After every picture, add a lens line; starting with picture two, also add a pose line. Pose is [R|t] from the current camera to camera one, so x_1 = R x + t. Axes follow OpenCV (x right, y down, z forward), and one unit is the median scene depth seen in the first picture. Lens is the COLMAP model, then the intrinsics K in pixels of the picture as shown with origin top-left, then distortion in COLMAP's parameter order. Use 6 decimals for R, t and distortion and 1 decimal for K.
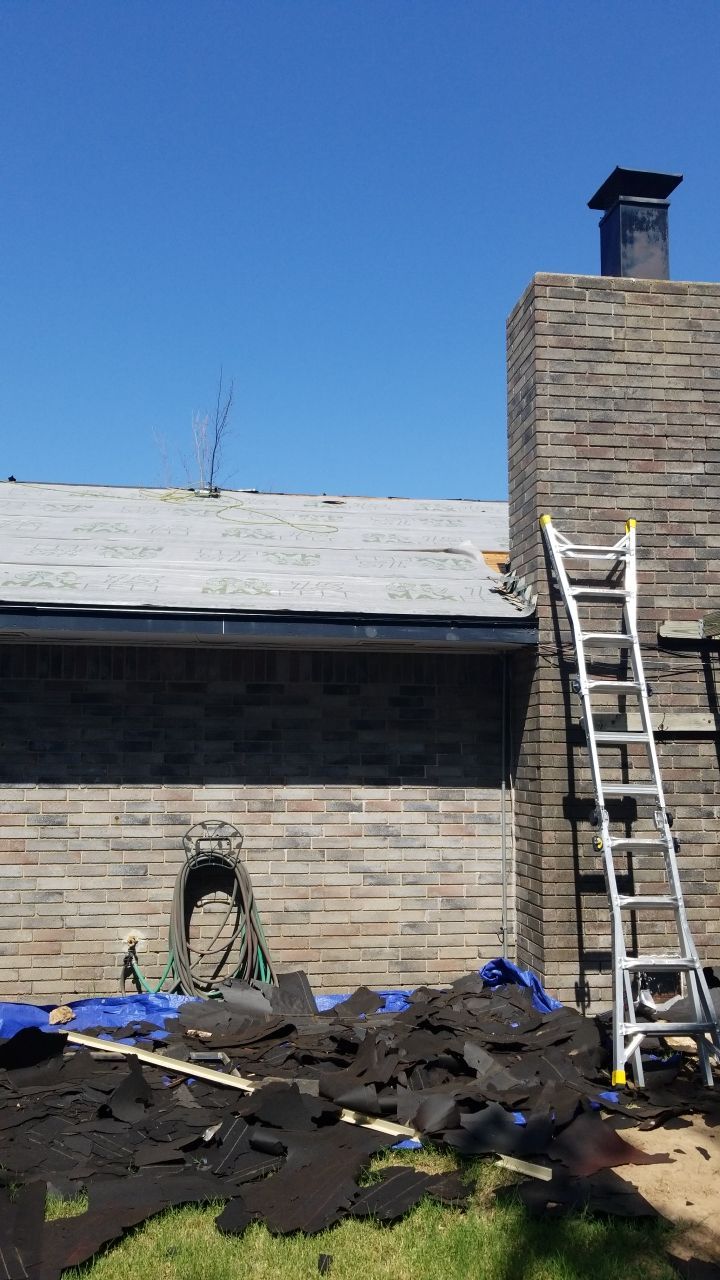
lens RADIAL K [[985.6, 0, 363.9], [0, 985.6, 667.2], [0, 0, 1]] dist [0.057435, -0.121653]
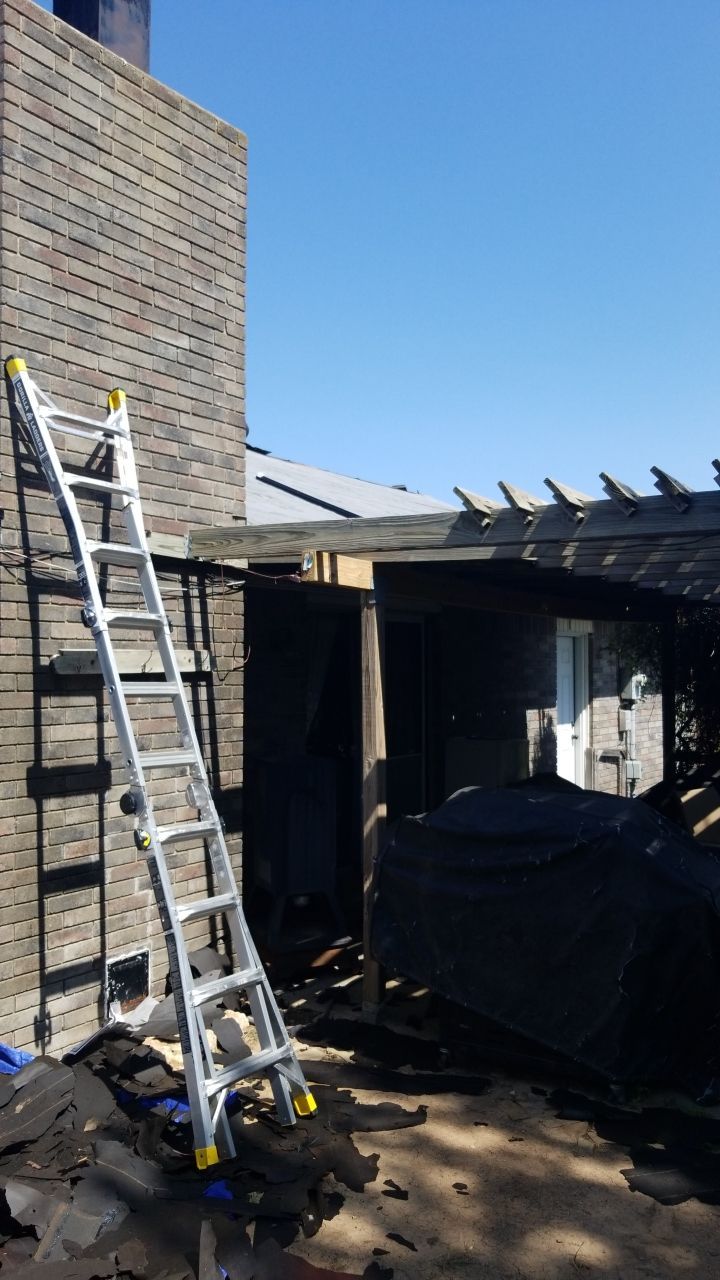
lens RADIAL K [[985.6, 0, 363.9], [0, 985.6, 667.2], [0, 0, 1]] dist [0.057435, -0.121653]
pose [[0.671980, -0.005226, 0.740551, -0.173478], [-0.071324, 0.994870, 0.071740, -0.009402], [-0.737127, -0.101027, 0.668160, 0.374652]]
